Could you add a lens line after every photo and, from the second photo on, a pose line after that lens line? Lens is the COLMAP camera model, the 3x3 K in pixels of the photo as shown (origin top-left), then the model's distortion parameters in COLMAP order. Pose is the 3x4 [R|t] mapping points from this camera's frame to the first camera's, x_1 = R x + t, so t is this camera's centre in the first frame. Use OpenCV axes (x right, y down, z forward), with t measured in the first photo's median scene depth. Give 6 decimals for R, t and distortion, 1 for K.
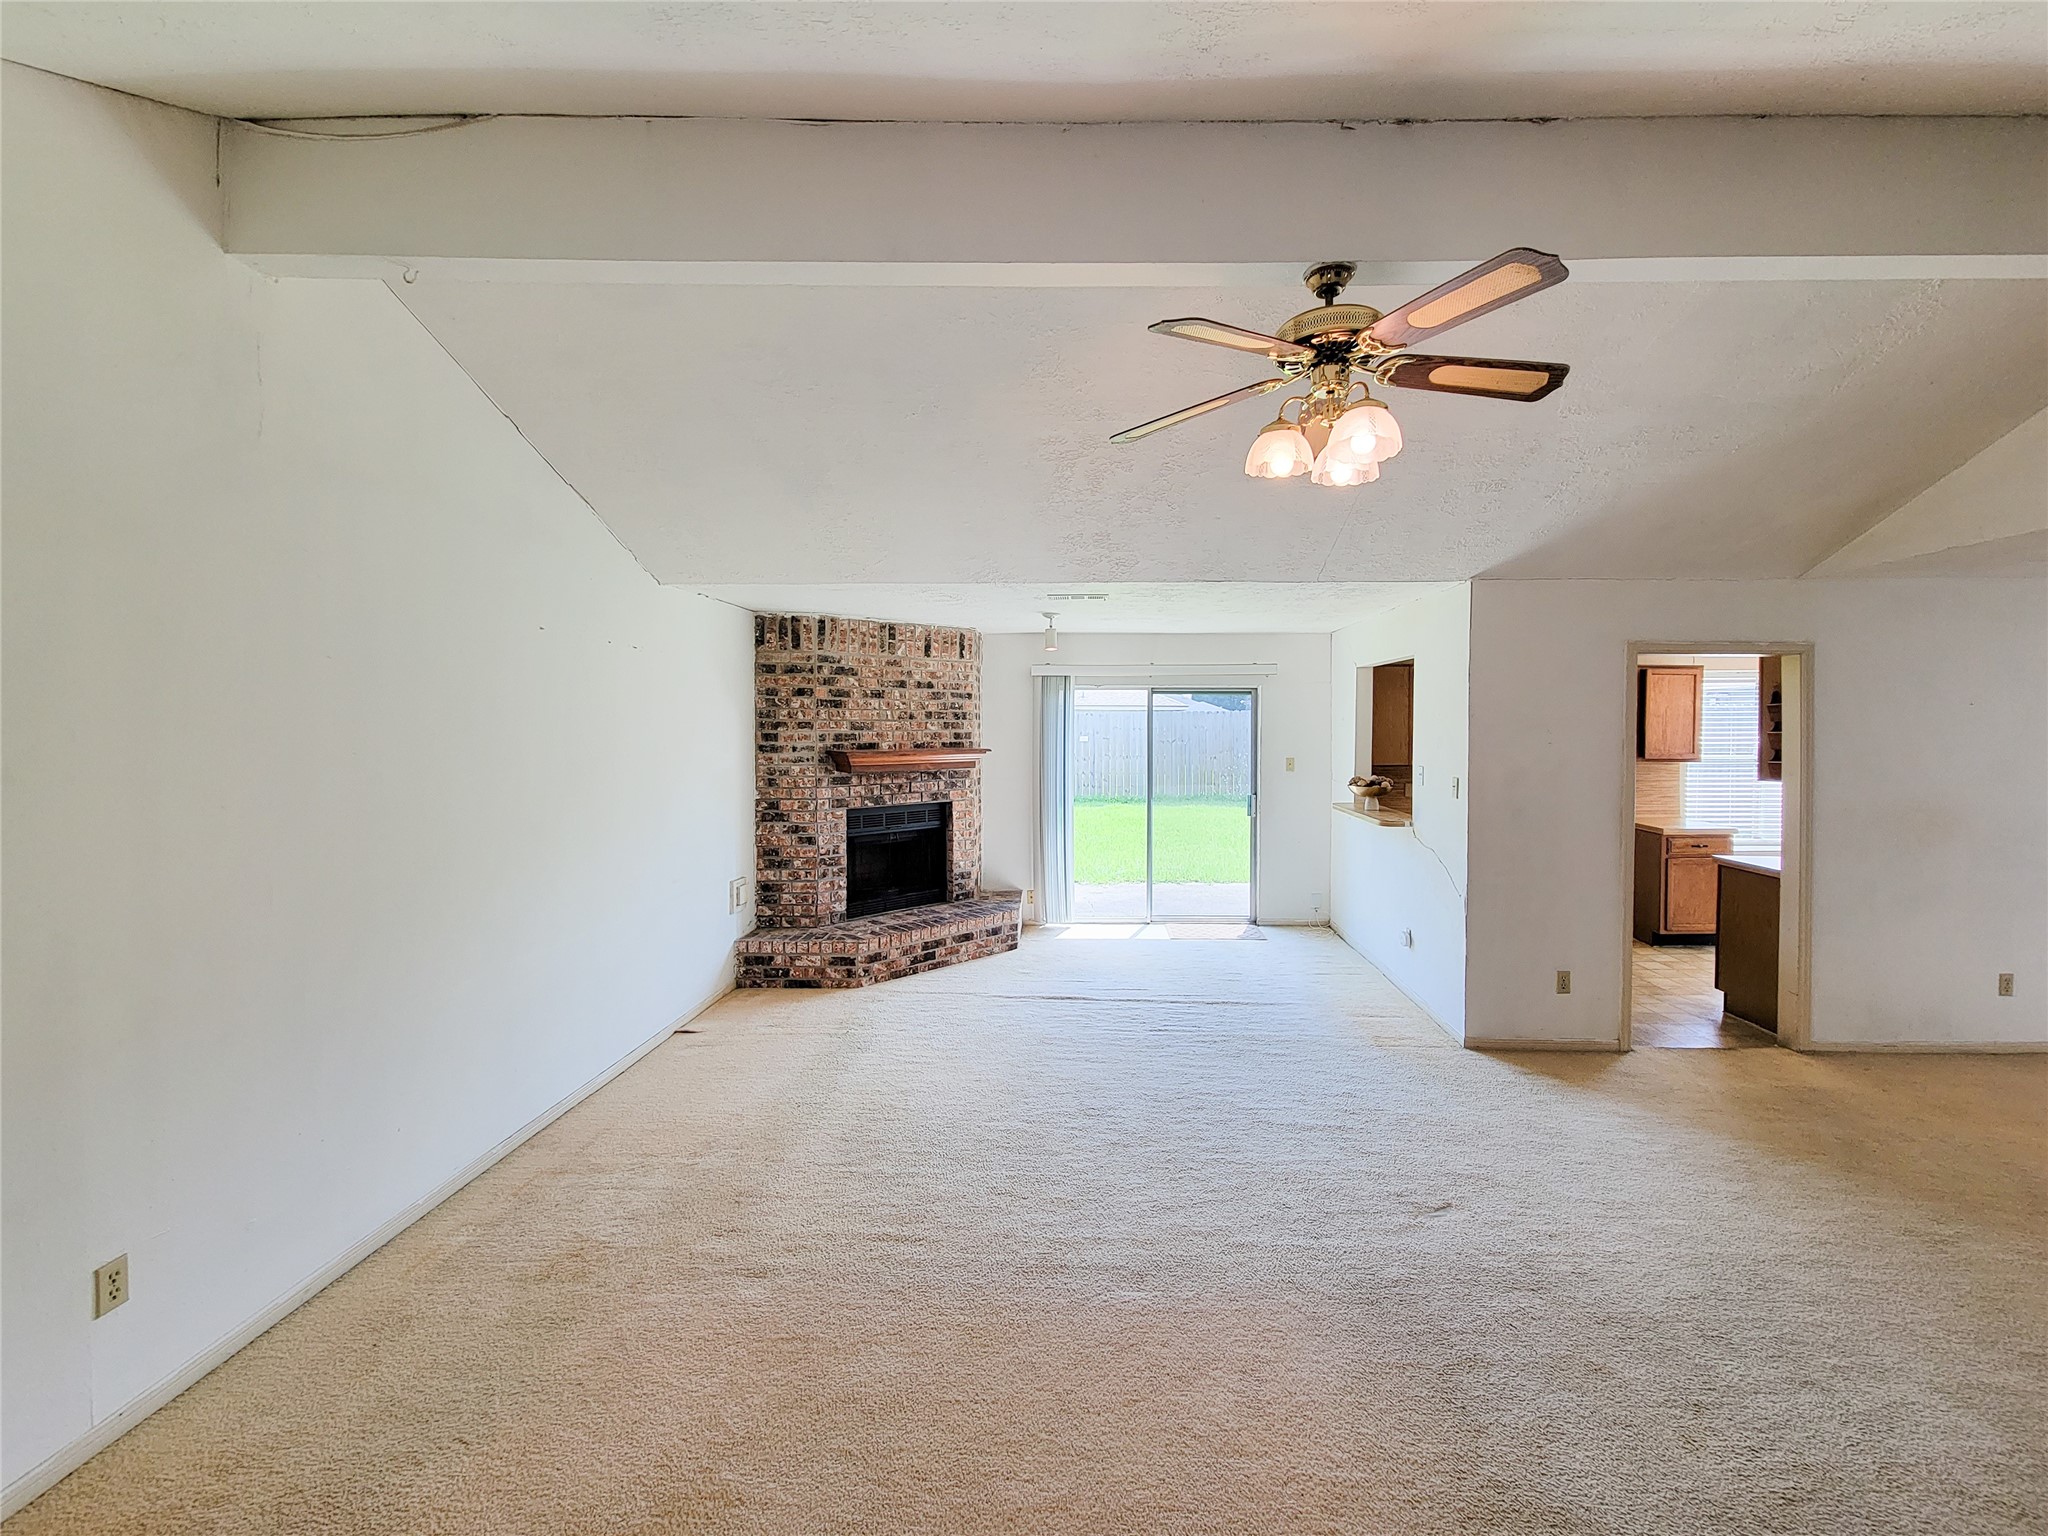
lens RADIAL K [[844.8, 0, 1066.0], [0, 844.8, 744.9], [0, 0, 1]] dist [0.005069, -0.004419]
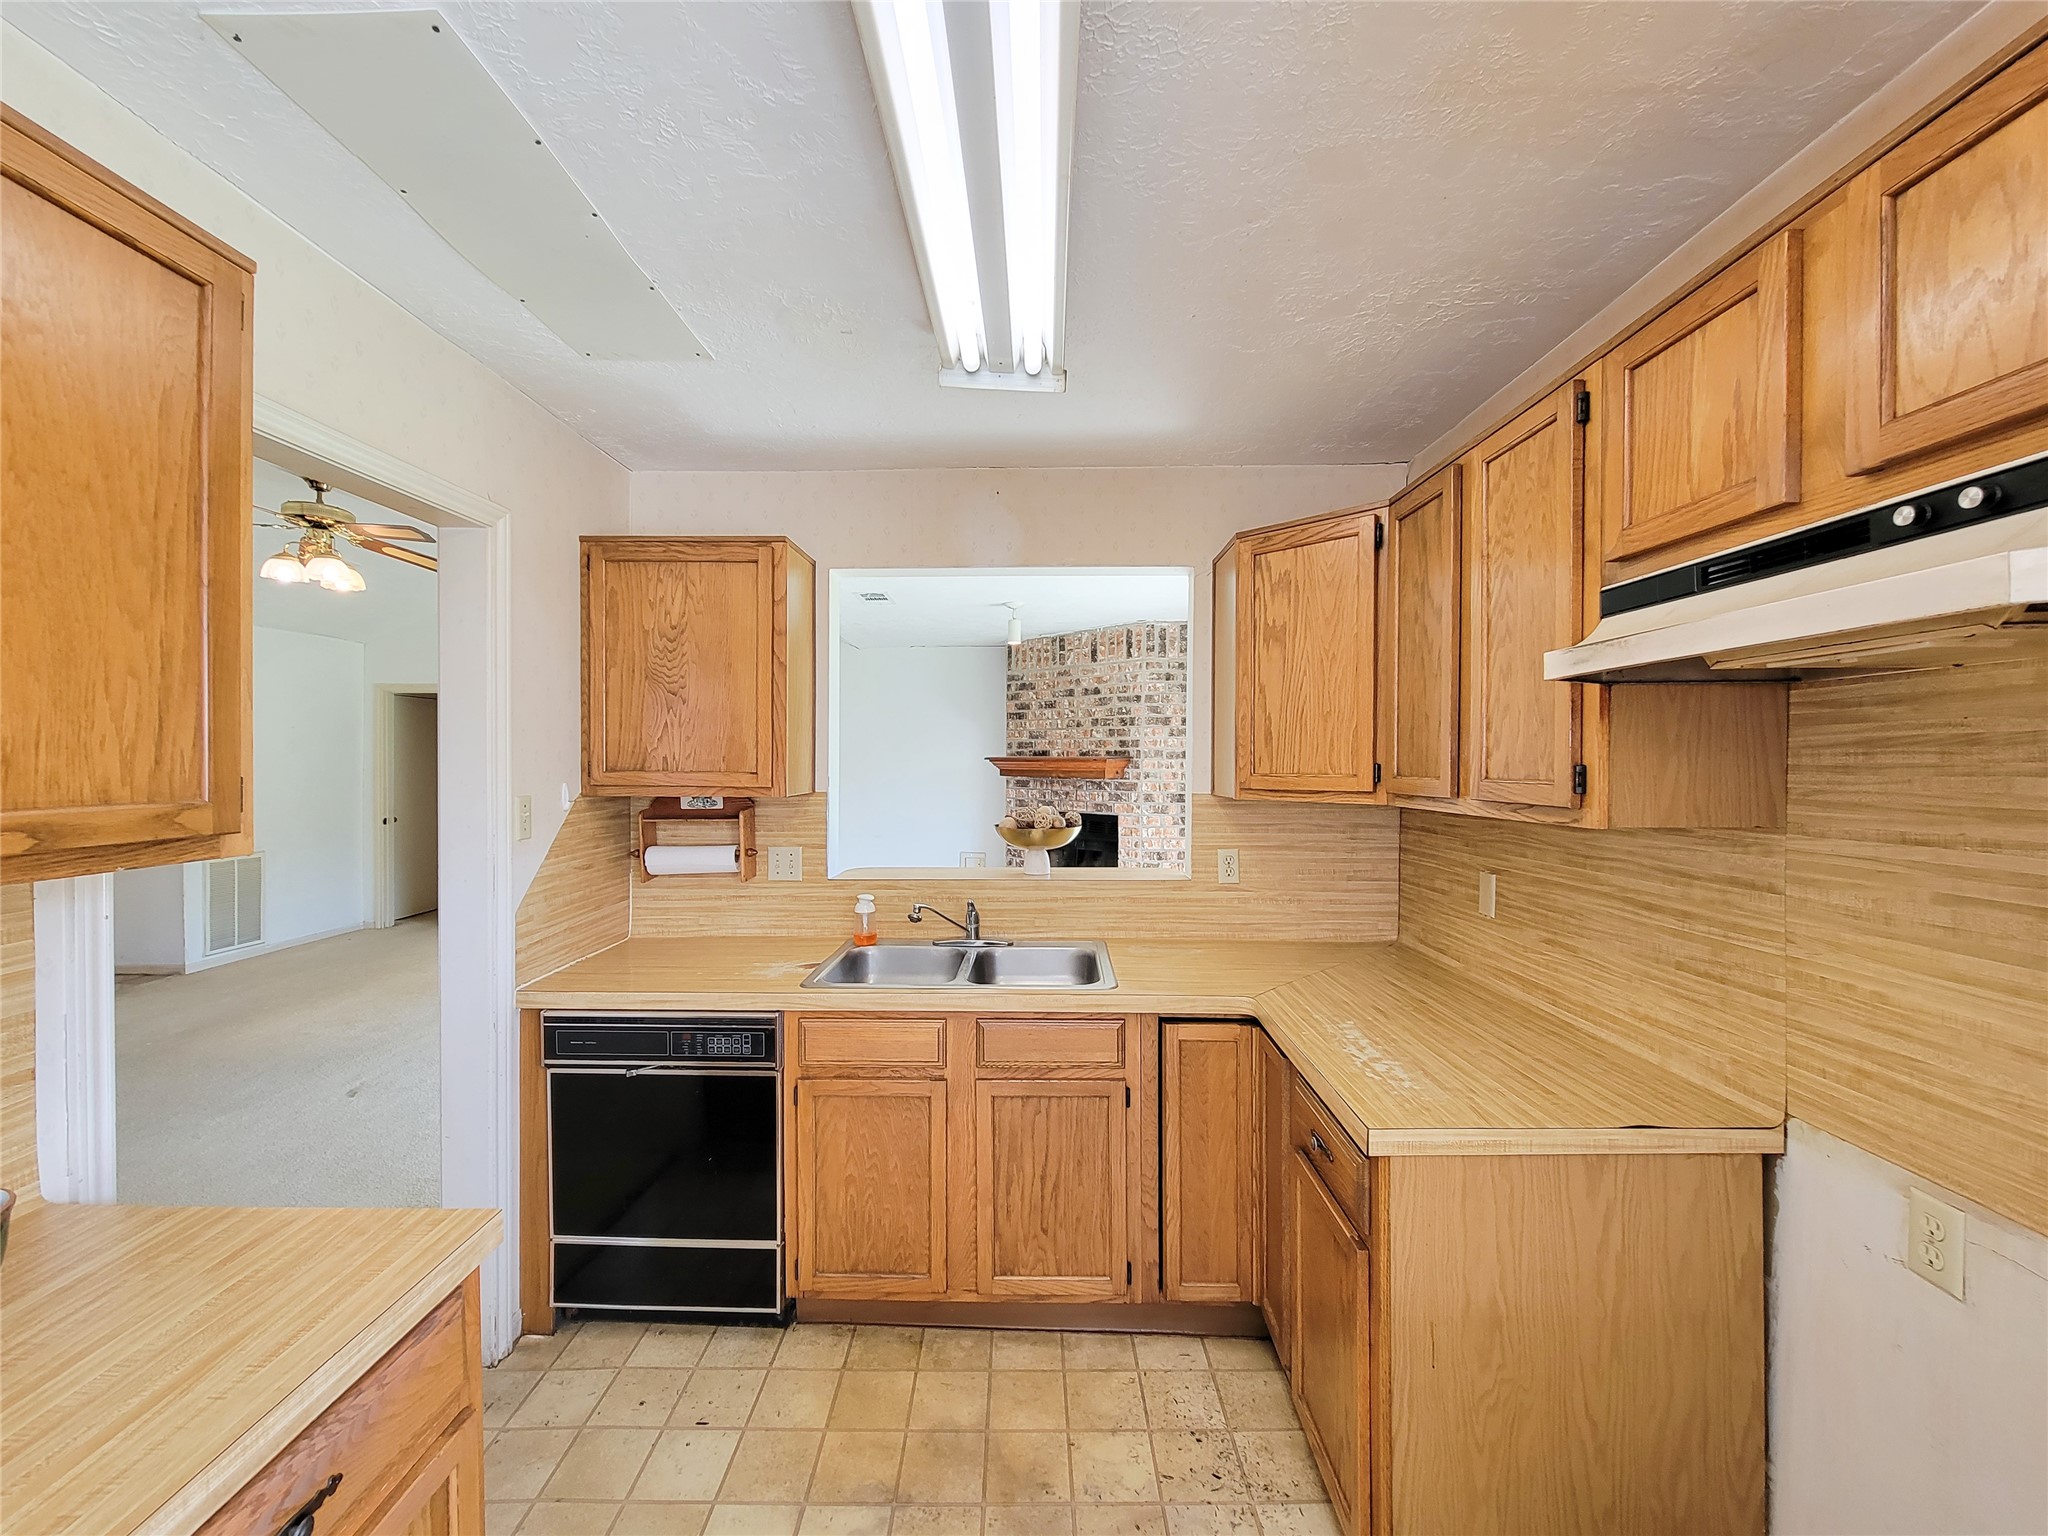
lens RADIAL K [[844.8, 0, 1039.4], [0, 844.8, 750.8], [0, 0, 1]] dist [0.005069, -0.004419]
pose [[0.035450, -0.009379, -0.999327, 0.853483], [-0.026708, 0.999590, -0.010329, 0.009452], [0.999014, 0.027056, 0.035185, 0.970841]]
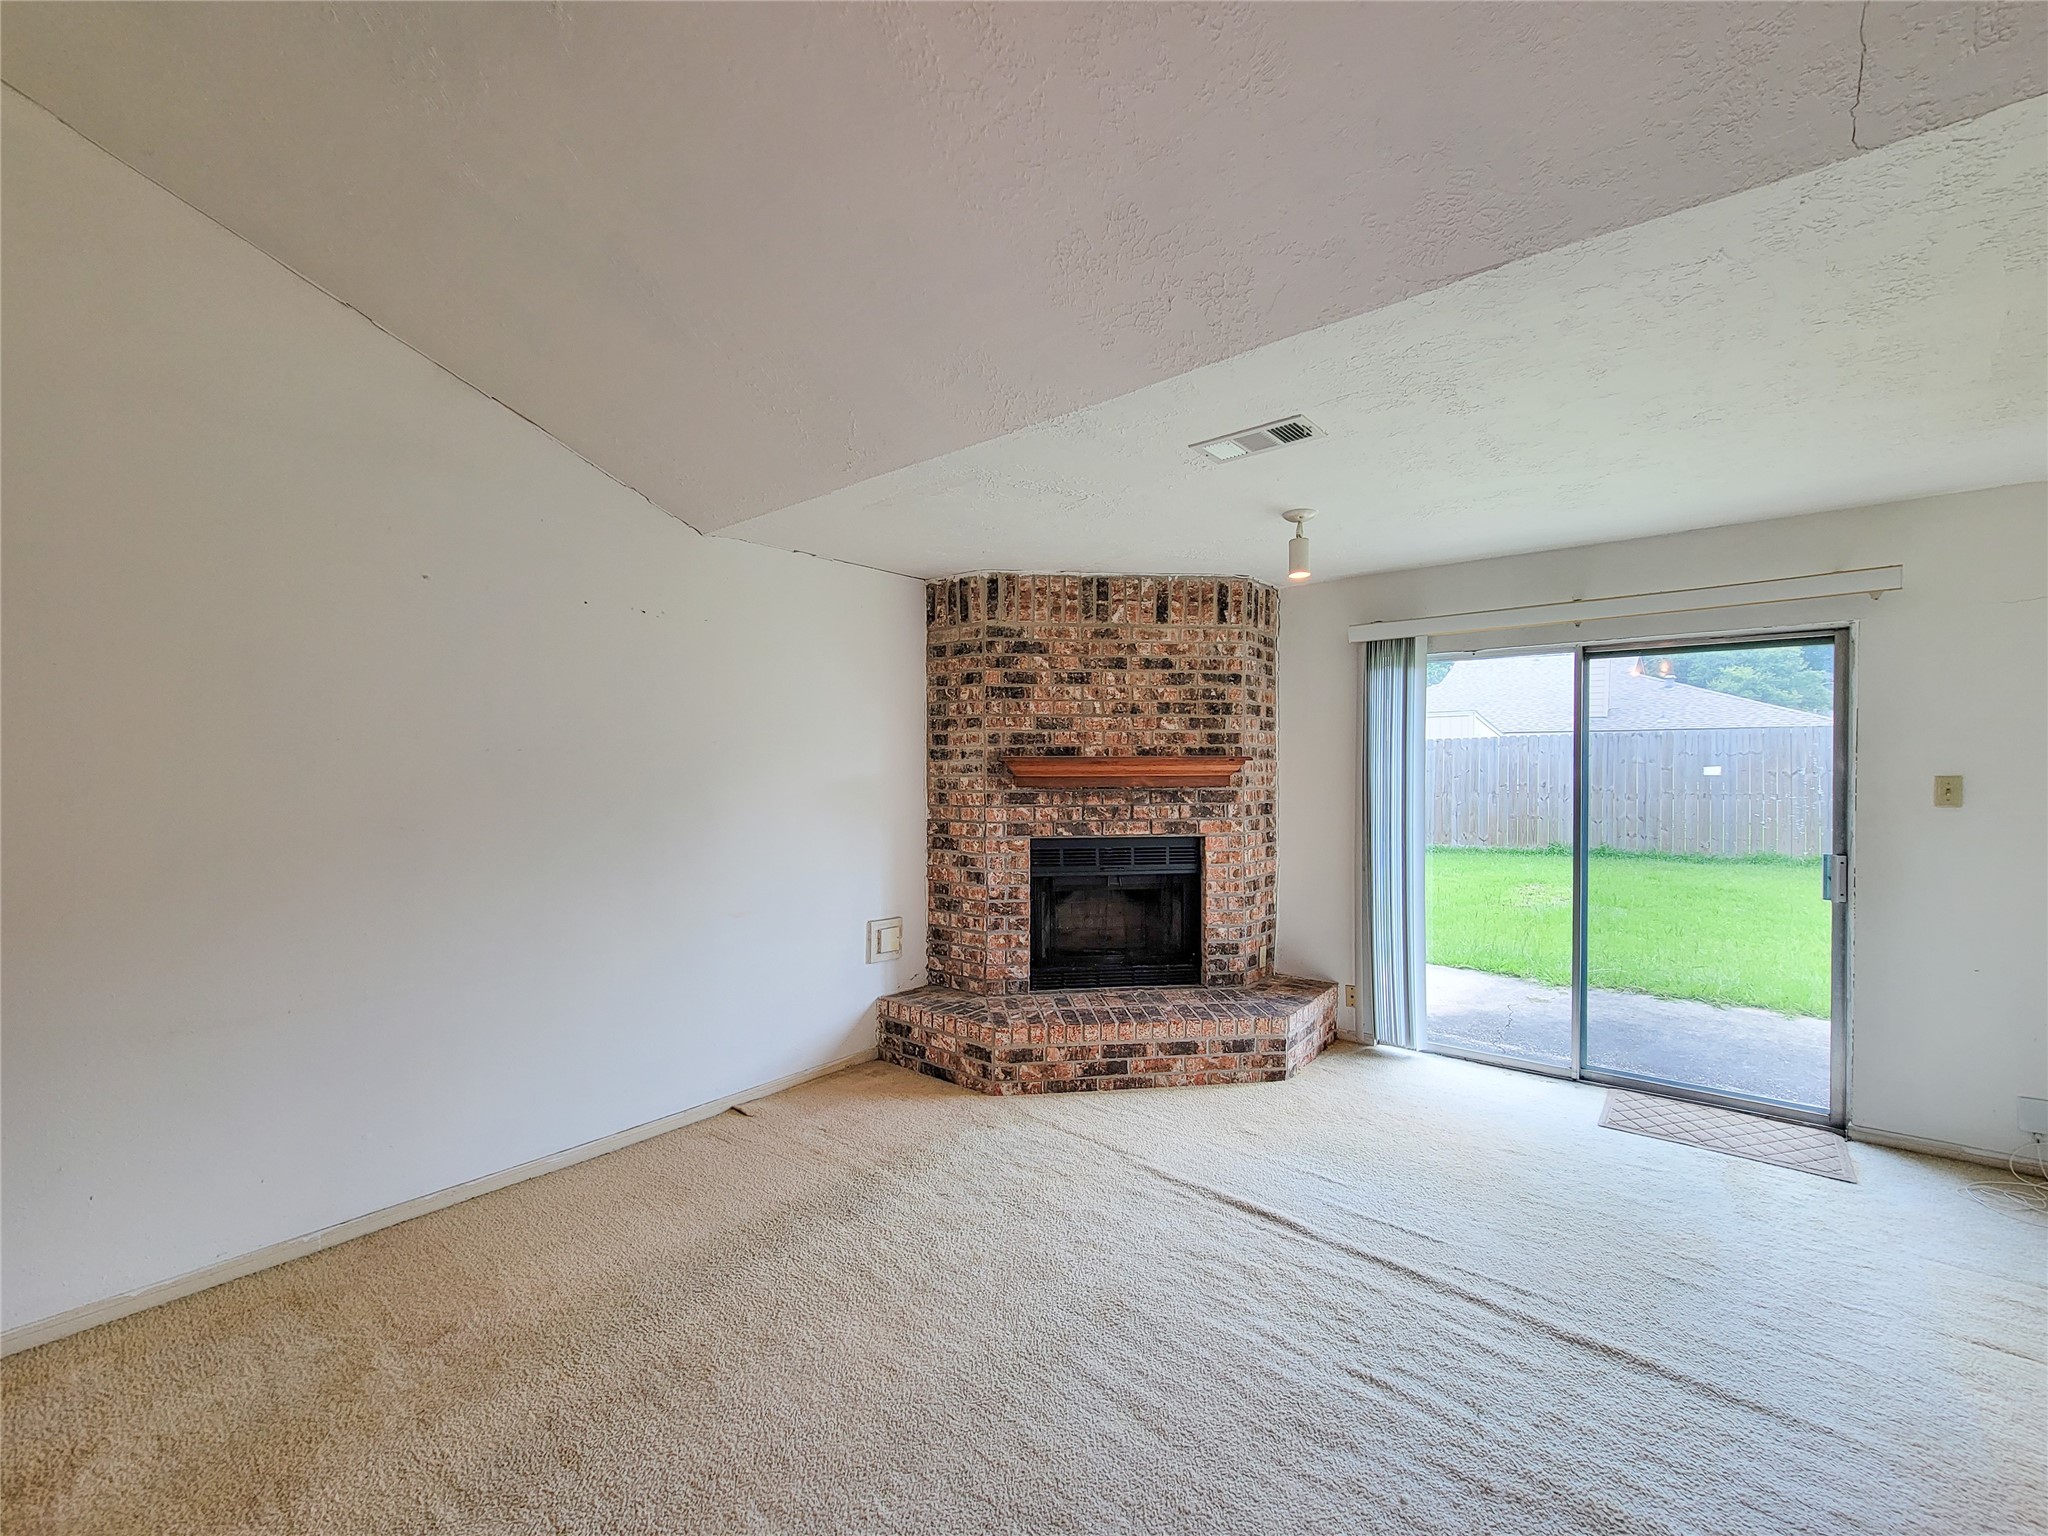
lens RADIAL K [[844.8, 0, 1039.8], [0, 844.8, 772.7], [0, 0, 1]] dist [0.005069, -0.004419]
pose [[0.795344, 0.004825, -0.606139, 0.184352], [-0.011148, 0.999916, -0.006668, 0.024564], [0.606056, 0.012060, 0.795331, 0.426497]]
